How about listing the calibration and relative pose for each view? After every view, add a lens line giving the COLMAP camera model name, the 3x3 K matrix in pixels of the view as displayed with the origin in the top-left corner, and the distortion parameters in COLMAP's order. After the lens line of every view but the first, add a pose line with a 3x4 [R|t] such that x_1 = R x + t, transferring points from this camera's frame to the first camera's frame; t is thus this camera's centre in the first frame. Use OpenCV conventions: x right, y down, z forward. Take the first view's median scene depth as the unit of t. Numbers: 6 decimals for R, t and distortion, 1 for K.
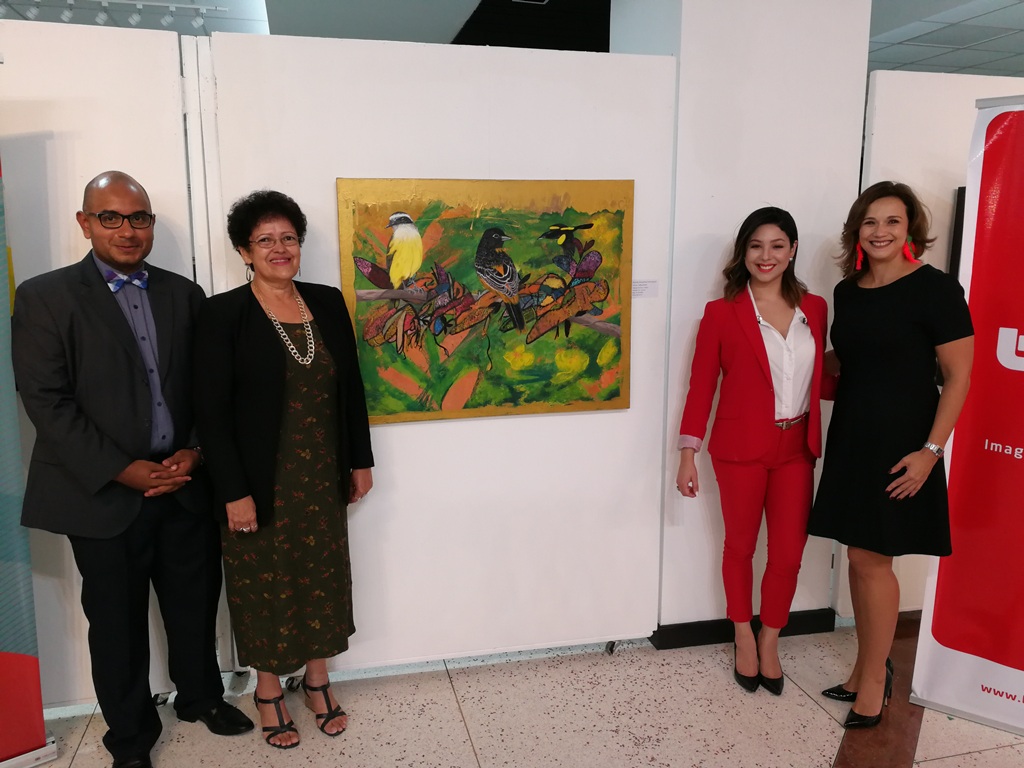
lens RADIAL K [[804.5, 0, 512.0], [0, 804.5, 384.0], [0, 0, 1]] dist [-0.025647, 0.002935]
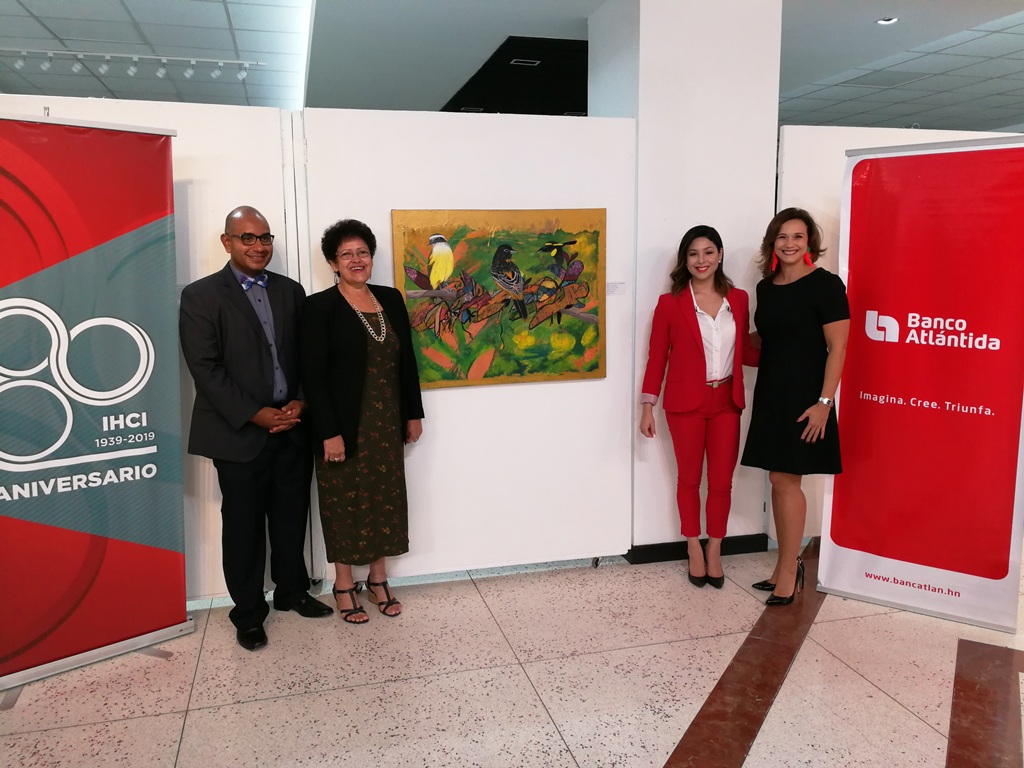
lens RADIAL K [[818.3, 0, 517.6], [0, 818.3, 387.1], [0, 0, 1]] dist [0.003542, -0.000033]
pose [[0.999702, -0.013900, 0.020059, -0.031934], [0.014176, 0.999806, -0.013672, 0.068818], [-0.019865, 0.013952, 0.999705, -0.395630]]
